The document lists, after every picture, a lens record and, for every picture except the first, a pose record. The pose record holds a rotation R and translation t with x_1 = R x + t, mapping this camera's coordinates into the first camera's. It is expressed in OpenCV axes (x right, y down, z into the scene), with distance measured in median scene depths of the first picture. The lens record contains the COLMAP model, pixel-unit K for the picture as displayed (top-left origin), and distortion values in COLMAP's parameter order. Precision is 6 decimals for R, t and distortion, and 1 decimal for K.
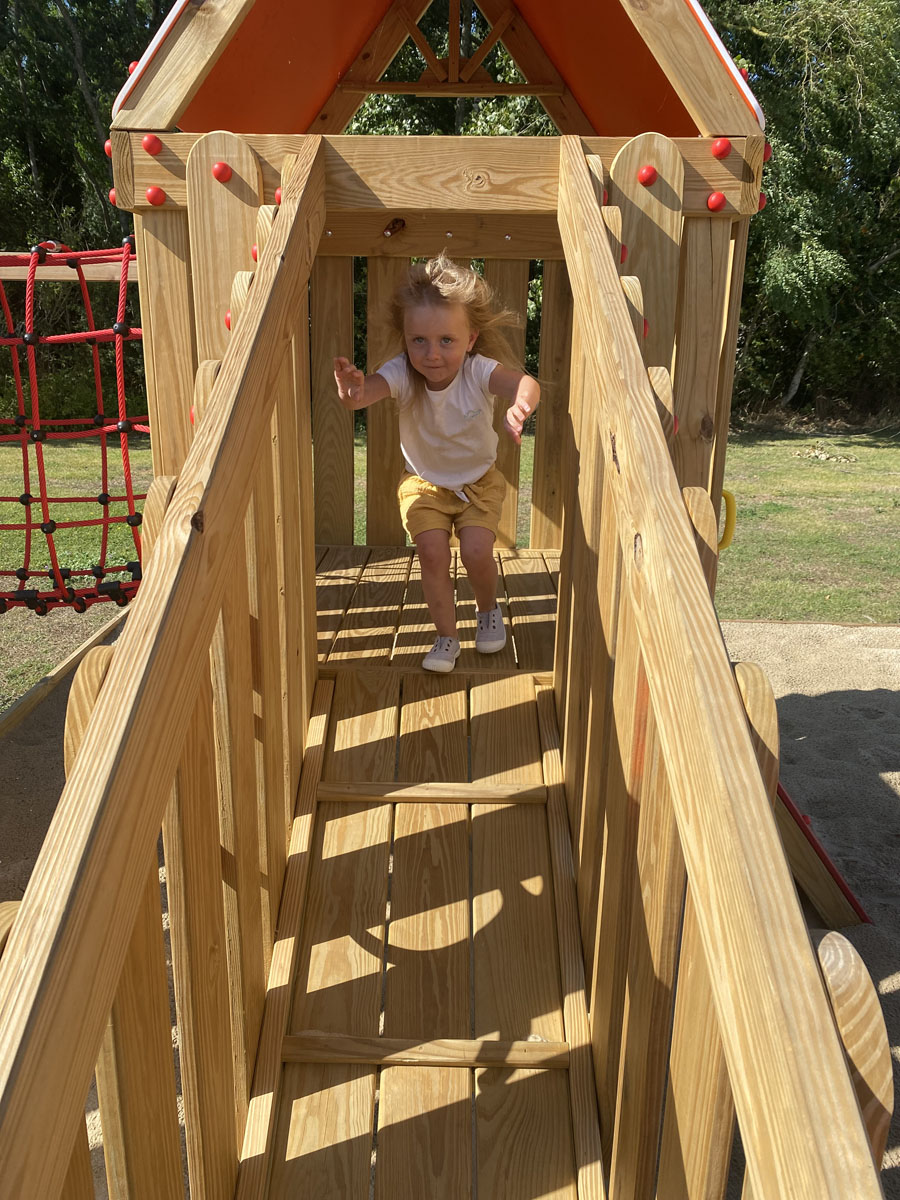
lens RADIAL K [[912.2, 0, 448.4], [0, 912.2, 584.8], [0, 0, 1]] dist [-0.004270, 0.006131]
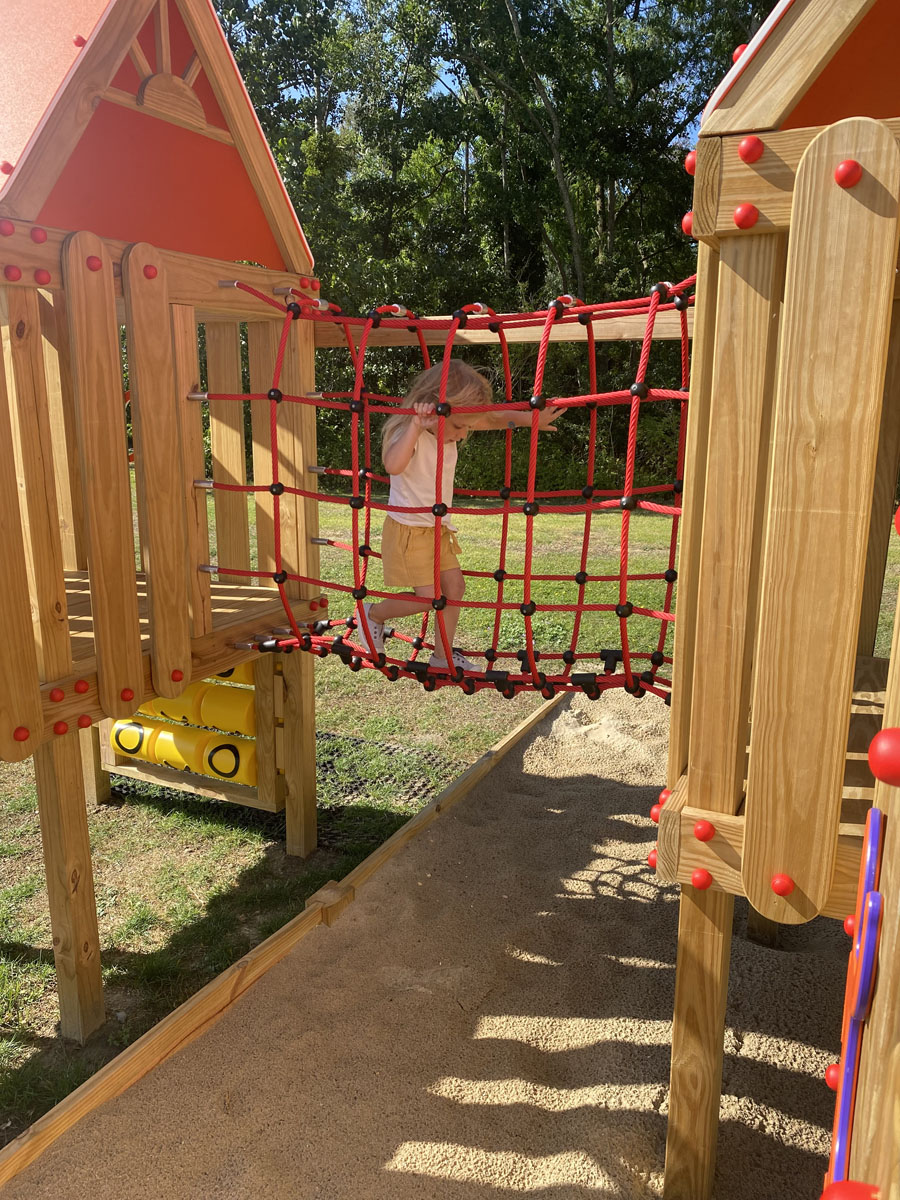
lens RADIAL K [[916.9, 0, 450.0], [0, 916.9, 600.0], [0, 0, 1]] dist [-0.000608, 0.001692]
pose [[0.900866, 0.086617, -0.425369, -0.185693], [-0.109297, 0.993582, -0.029153, -0.054319], [0.420113, 0.072754, 0.904550, 0.215727]]
